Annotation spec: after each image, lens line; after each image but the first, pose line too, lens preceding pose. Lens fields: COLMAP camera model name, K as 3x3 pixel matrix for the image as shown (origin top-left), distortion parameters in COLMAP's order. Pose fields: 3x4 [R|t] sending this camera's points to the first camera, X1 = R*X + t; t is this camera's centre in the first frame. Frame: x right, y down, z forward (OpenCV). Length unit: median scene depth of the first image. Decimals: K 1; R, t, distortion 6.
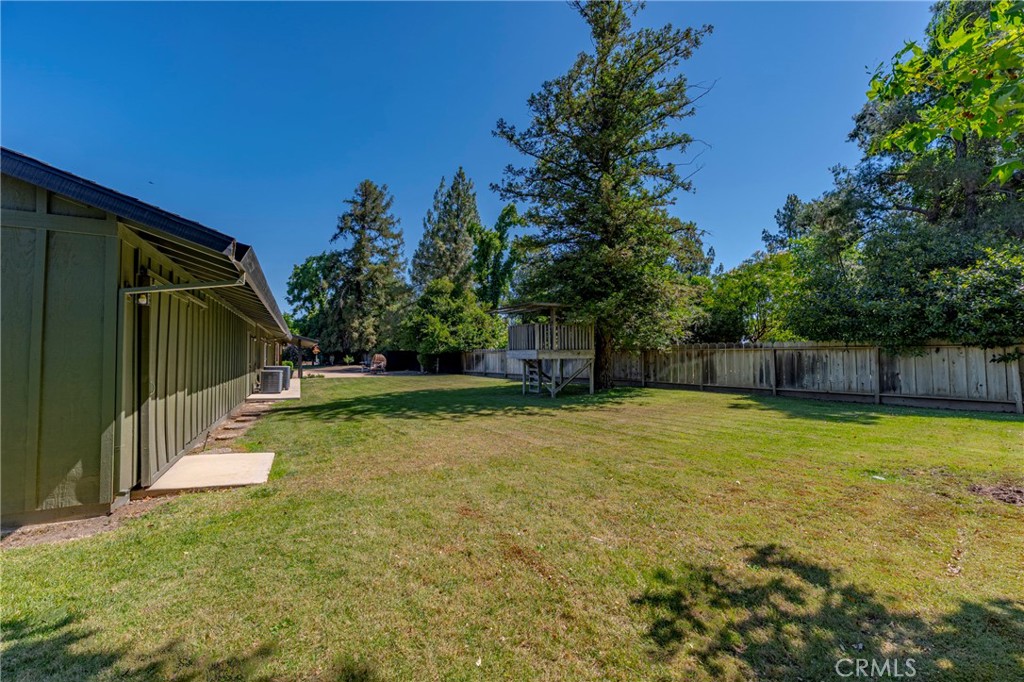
lens RADIAL K [[400.3, 0, 519.3], [0, 400.3, 371.8], [0, 0, 1]] dist [-0.002664, -0.000044]
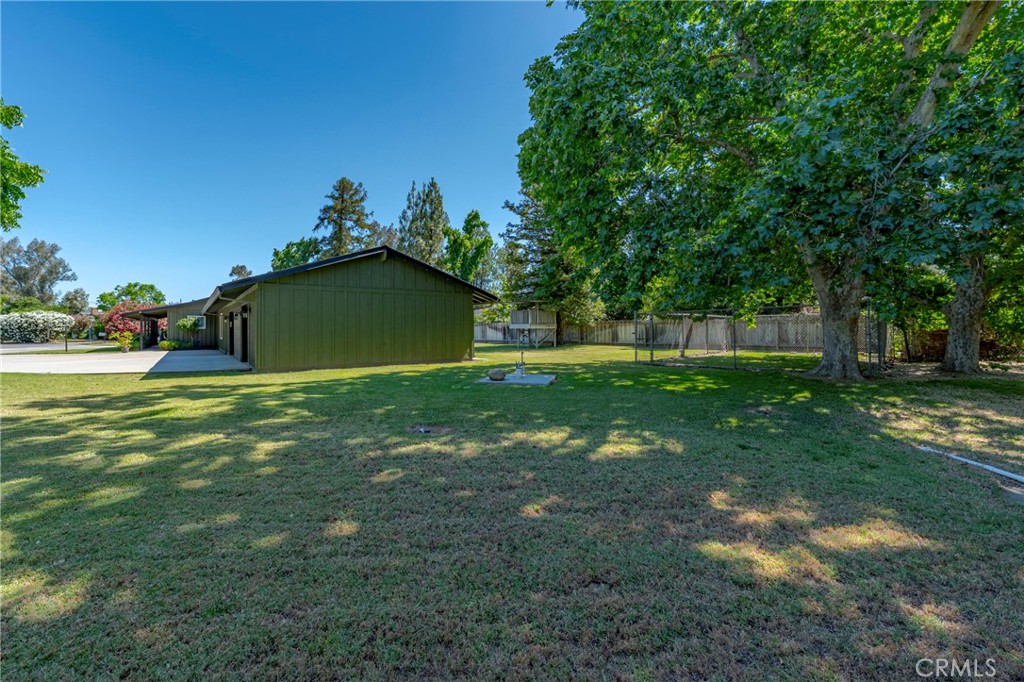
lens RADIAL K [[400.3, 0, 511.7], [0, 400.3, 342.8], [0, 0, 1]] dist [-0.002664, -0.000044]
pose [[0.987147, -0.005056, 0.159736, -0.117192], [0.006583, 0.999938, -0.009031, 0.018051], [-0.159680, 0.009966, 0.987119, -0.300197]]
